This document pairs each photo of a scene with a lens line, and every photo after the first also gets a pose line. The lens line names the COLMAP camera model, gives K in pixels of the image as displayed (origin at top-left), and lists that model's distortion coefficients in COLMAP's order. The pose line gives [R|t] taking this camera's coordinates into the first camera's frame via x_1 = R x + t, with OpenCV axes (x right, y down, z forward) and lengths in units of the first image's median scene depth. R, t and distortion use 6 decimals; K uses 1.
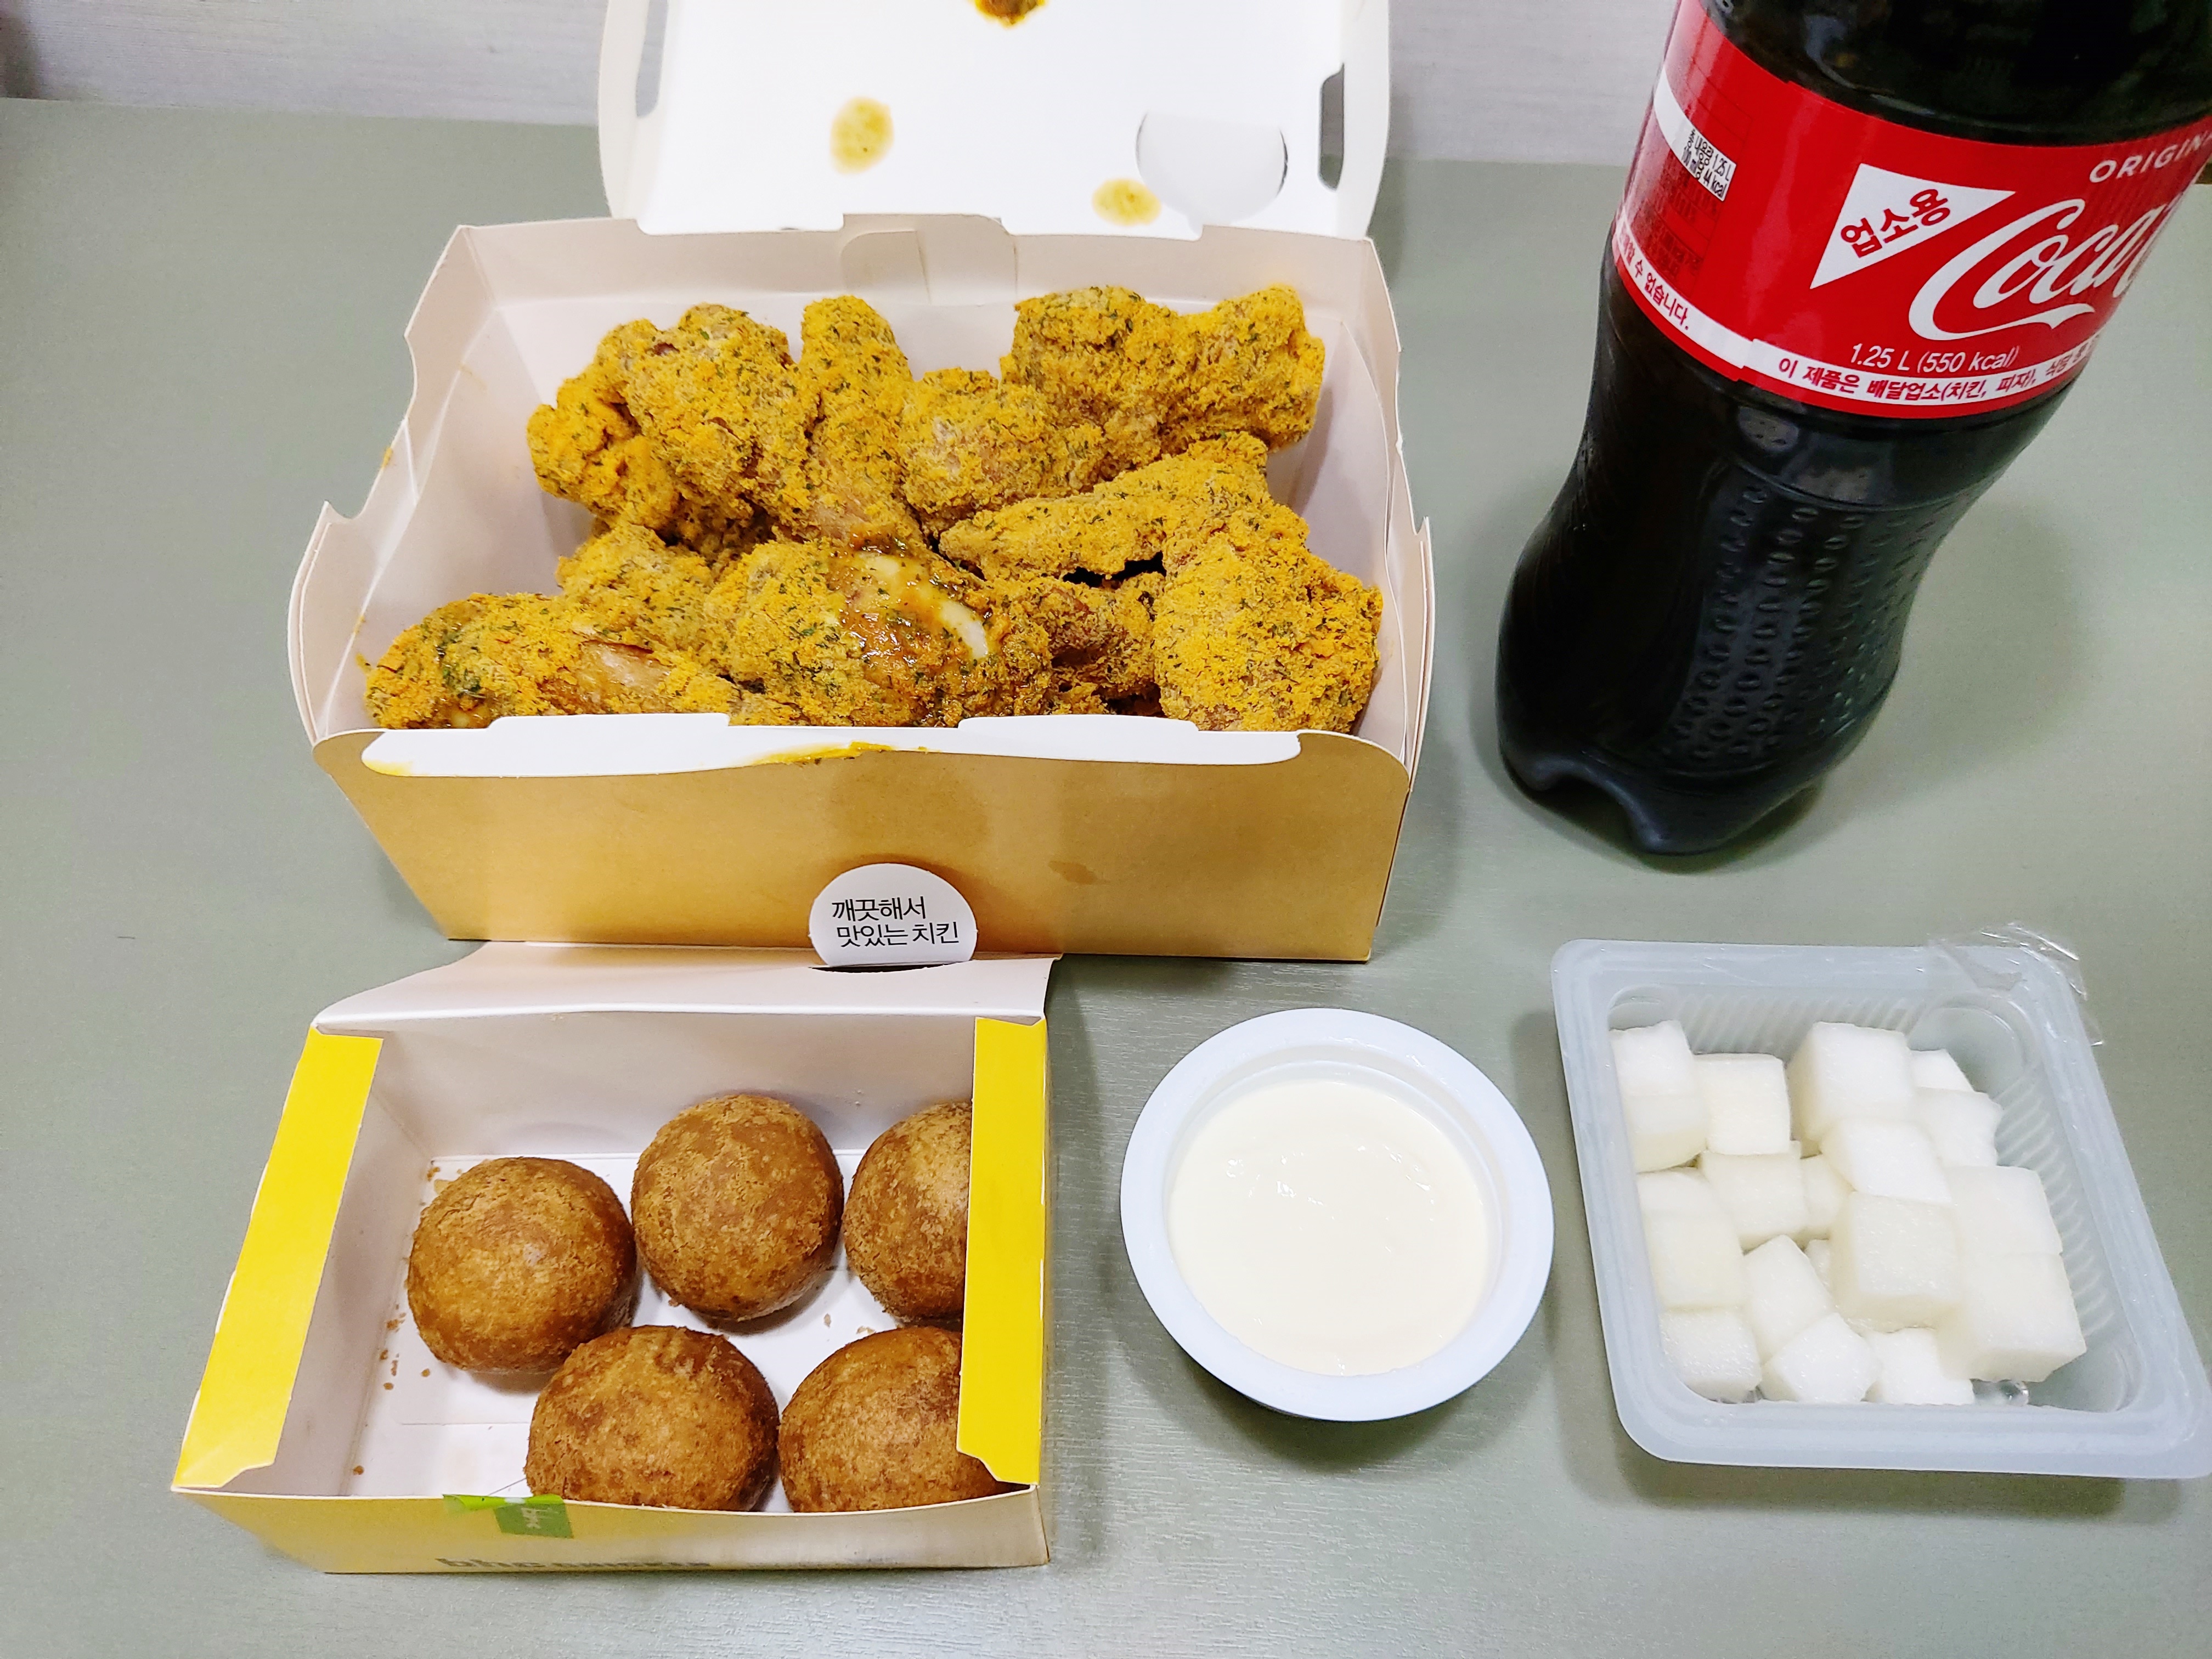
lens RADIAL K [[1637.4, 0, 1106.0], [0, 1637.4, 829.5], [0, 0, 1]] dist [0.023930, -0.030518]
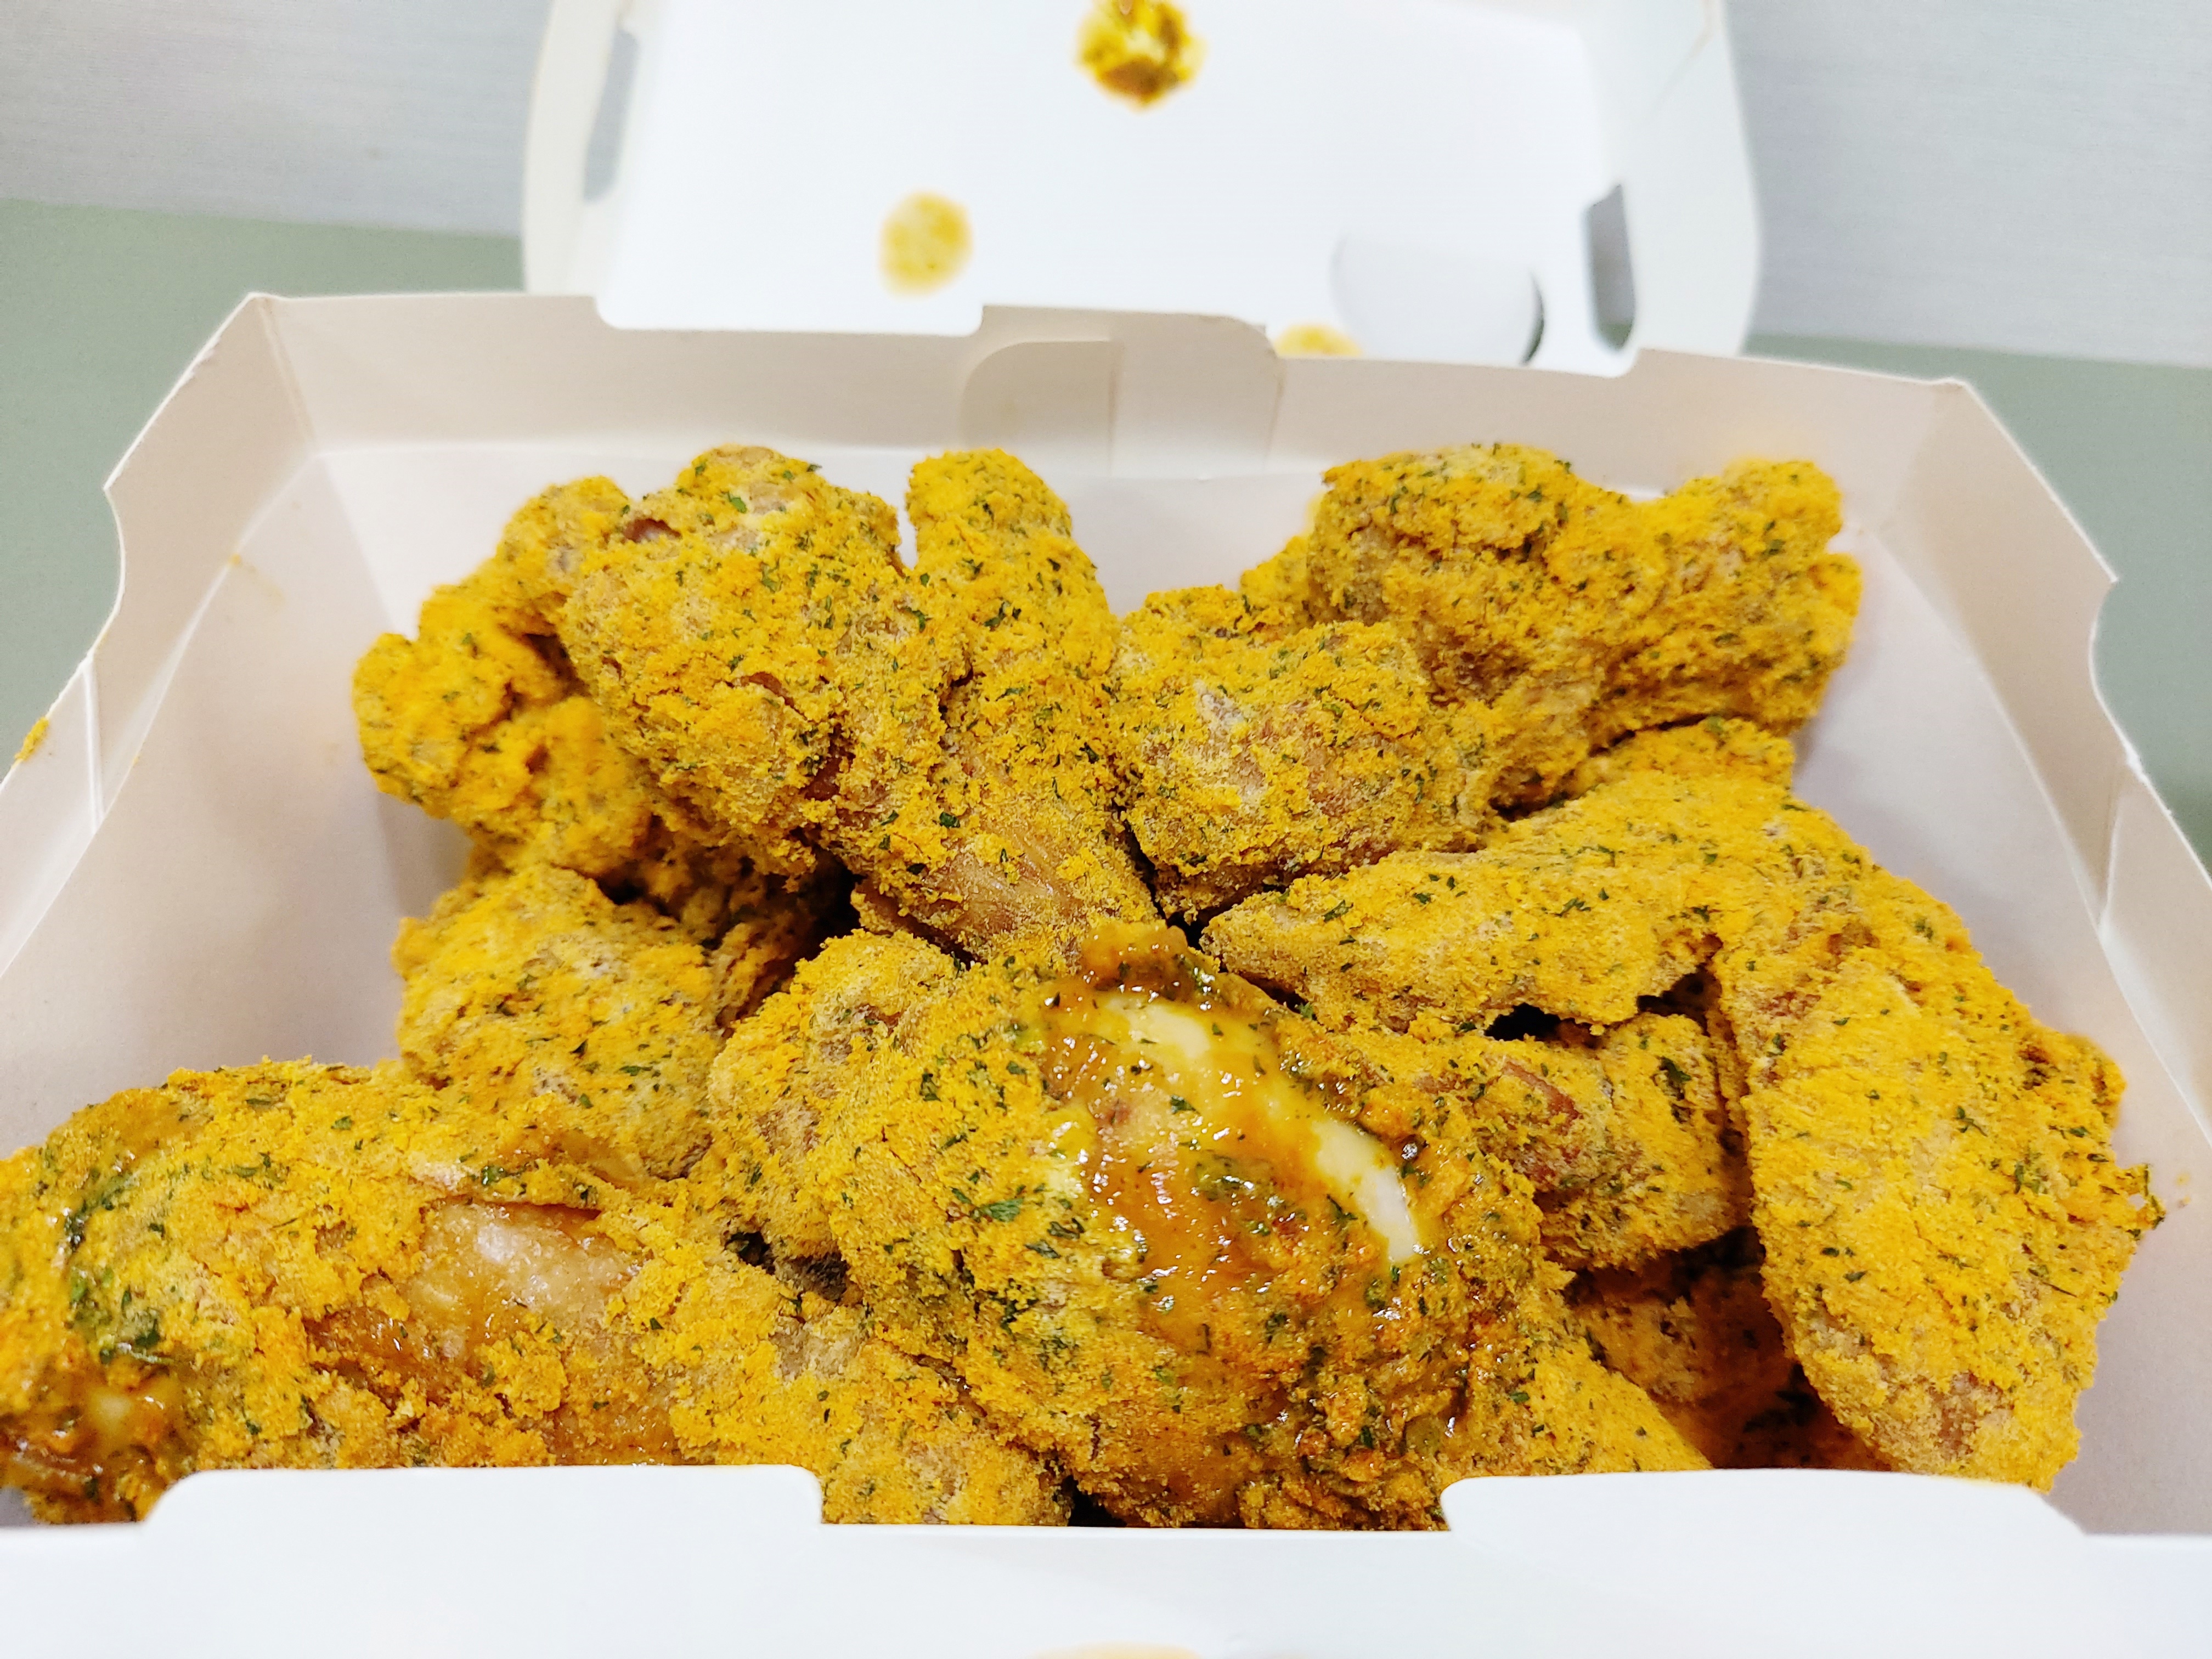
lens RADIAL K [[1734.8, 0, 1106.0], [0, 1734.8, 829.5], [0, 0, 1]] dist [0.000188, -0.044422]
pose [[0.998161, 0.022321, 0.056367, -0.162843], [-0.014052, 0.989616, -0.143046, -0.135548], [-0.058975, 0.141991, 0.988110, 0.505300]]
